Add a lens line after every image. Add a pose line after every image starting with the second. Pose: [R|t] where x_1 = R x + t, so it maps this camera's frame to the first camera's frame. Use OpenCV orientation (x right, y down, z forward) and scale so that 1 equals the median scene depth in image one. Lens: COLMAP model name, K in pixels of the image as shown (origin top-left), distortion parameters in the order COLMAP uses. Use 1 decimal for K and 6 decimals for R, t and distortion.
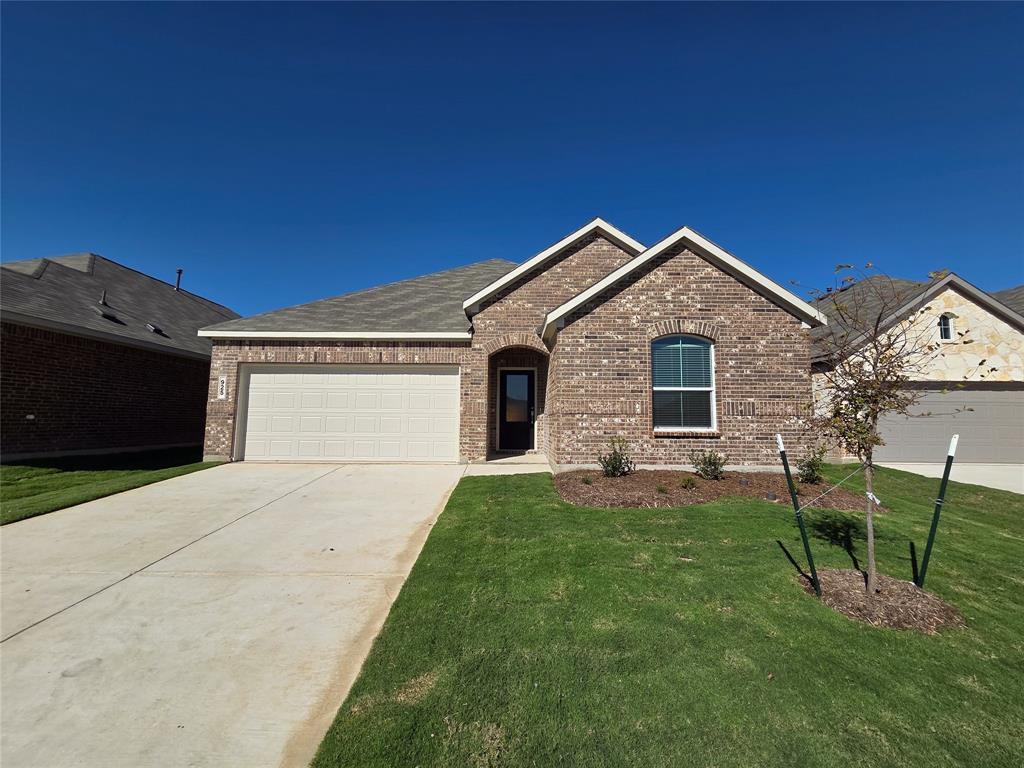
lens RADIAL K [[416.9, 0, 512.2], [0, 416.9, 384.1], [0, 0, 1]] dist [0.002009, 0.000447]
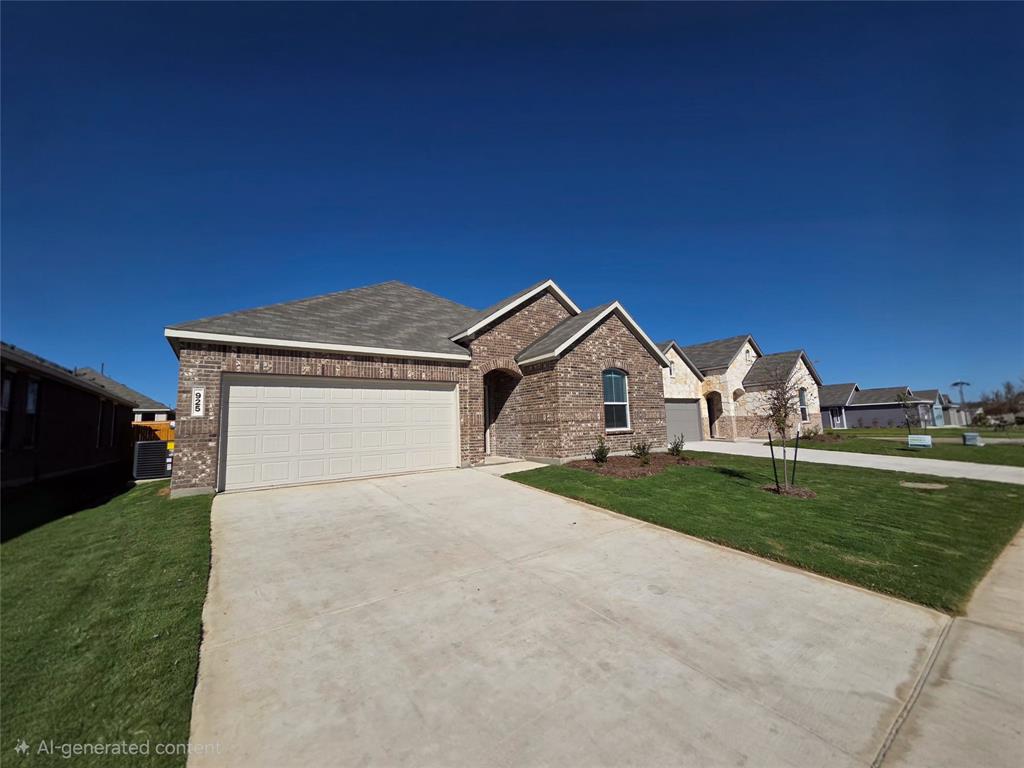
lens RADIAL K [[389.5, 0, 511.9], [0, 389.5, 382.7], [0, 0, 1]] dist [0.003512, 0.000083]
pose [[0.810149, 0.028970, 0.585507, -0.651474], [-0.009150, 0.999281, -0.036782, -0.007199], [-0.586152, 0.024441, 0.809832, 0.036356]]
